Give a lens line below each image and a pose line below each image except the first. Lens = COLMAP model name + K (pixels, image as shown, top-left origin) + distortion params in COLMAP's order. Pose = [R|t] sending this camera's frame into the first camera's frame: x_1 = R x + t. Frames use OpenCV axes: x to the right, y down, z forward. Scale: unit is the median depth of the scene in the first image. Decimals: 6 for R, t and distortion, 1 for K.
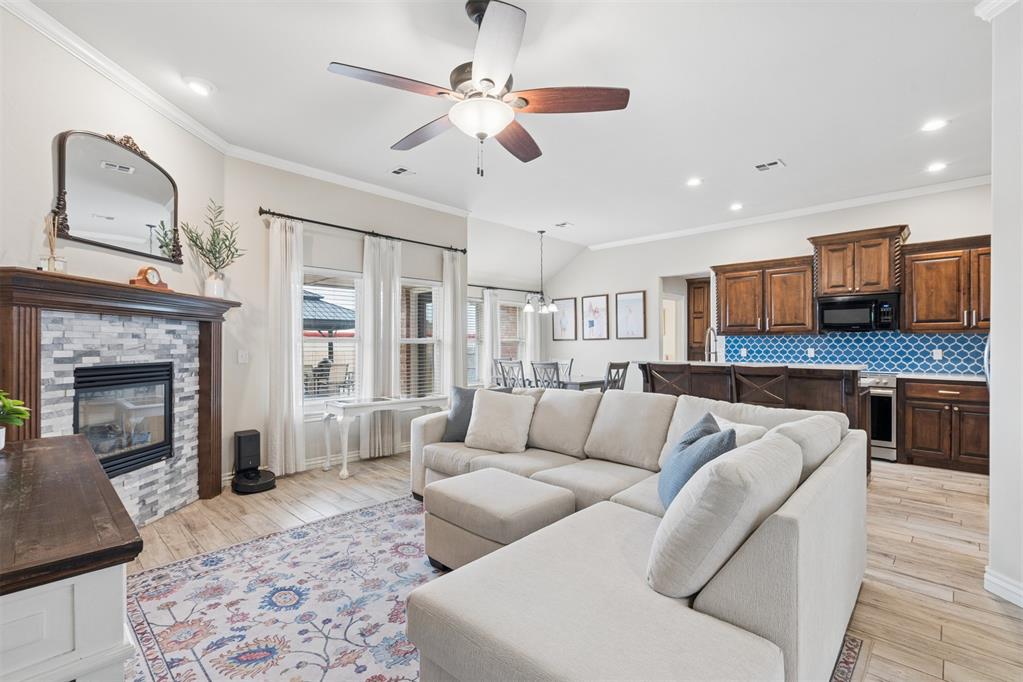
lens RADIAL K [[462.7, 0, 507.8], [0, 462.7, 344.3], [0, 0, 1]] dist [-0.000169, 0.000159]
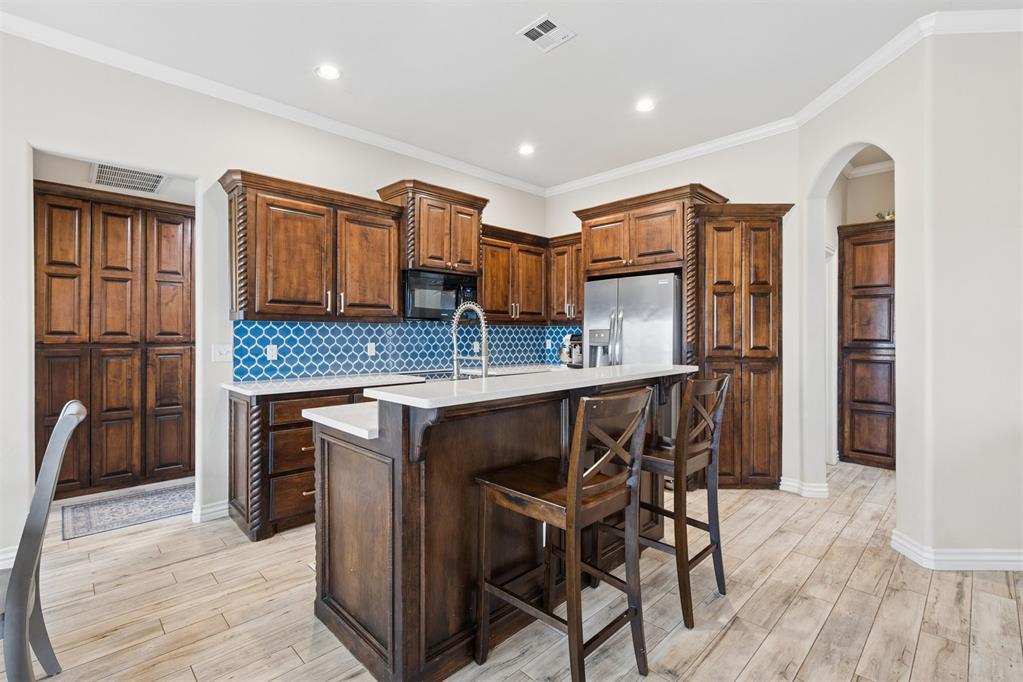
lens RADIAL K [[461.8, 0, 508.6], [0, 461.8, 334.5], [0, 0, 1]] dist [-0.000845, -0.000102]
pose [[0.024965, -0.000603, 0.999688, -0.028618], [0.000495, 1.000000, 0.000590, -0.005932], [-0.999688, 0.000480, 0.024965, 1.263347]]
